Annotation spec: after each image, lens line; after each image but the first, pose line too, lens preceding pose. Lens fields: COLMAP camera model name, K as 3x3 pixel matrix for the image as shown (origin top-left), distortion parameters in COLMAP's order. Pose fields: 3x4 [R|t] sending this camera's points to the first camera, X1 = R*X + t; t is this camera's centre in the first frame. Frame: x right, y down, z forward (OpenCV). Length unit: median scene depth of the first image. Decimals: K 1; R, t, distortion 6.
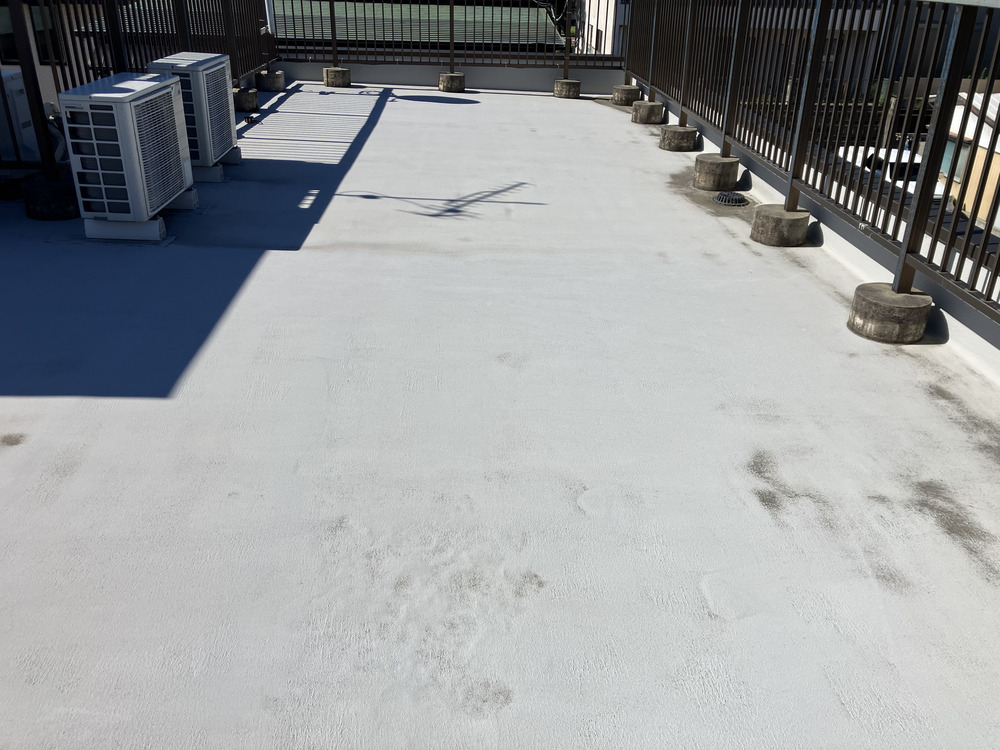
lens RADIAL K [[831.5, 0, 502.3], [0, 831.5, 375.6], [0, 0, 1]] dist [0.048231, -0.068021]
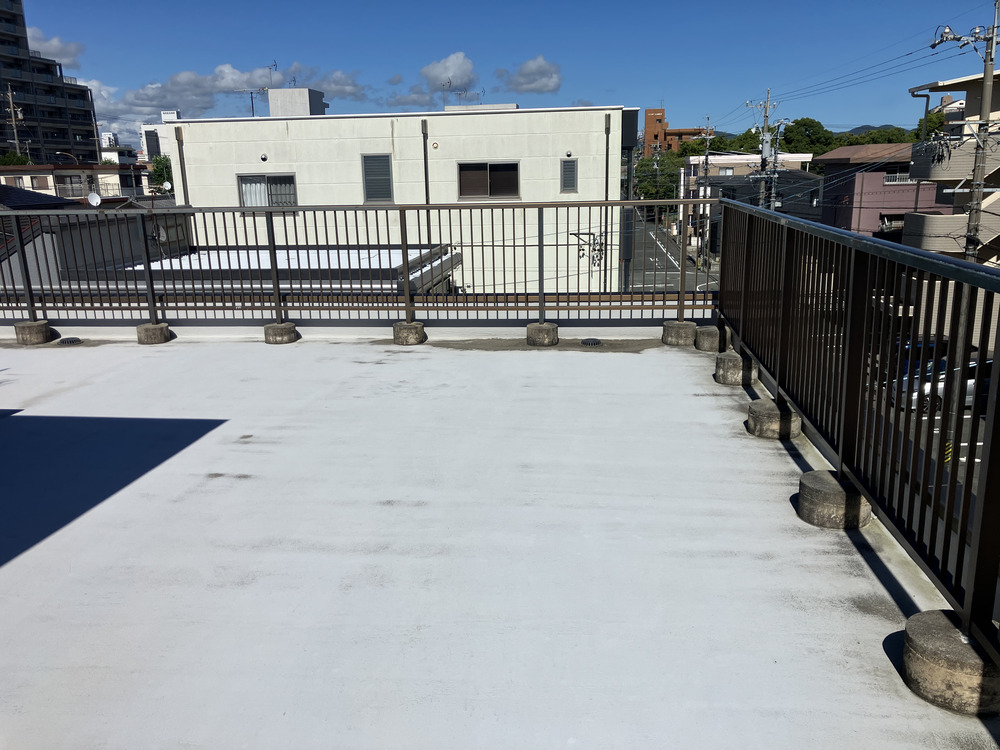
lens RADIAL K [[831.5, 0, 504.9], [0, 831.5, 381.4], [0, 0, 1]] dist [0.048231, -0.068021]
pose [[0.163484, -0.275315, 0.947351, -2.621112], [0.456063, 0.872594, 0.174887, -0.123526], [-0.874803, 0.403461, 0.268216, -0.194927]]
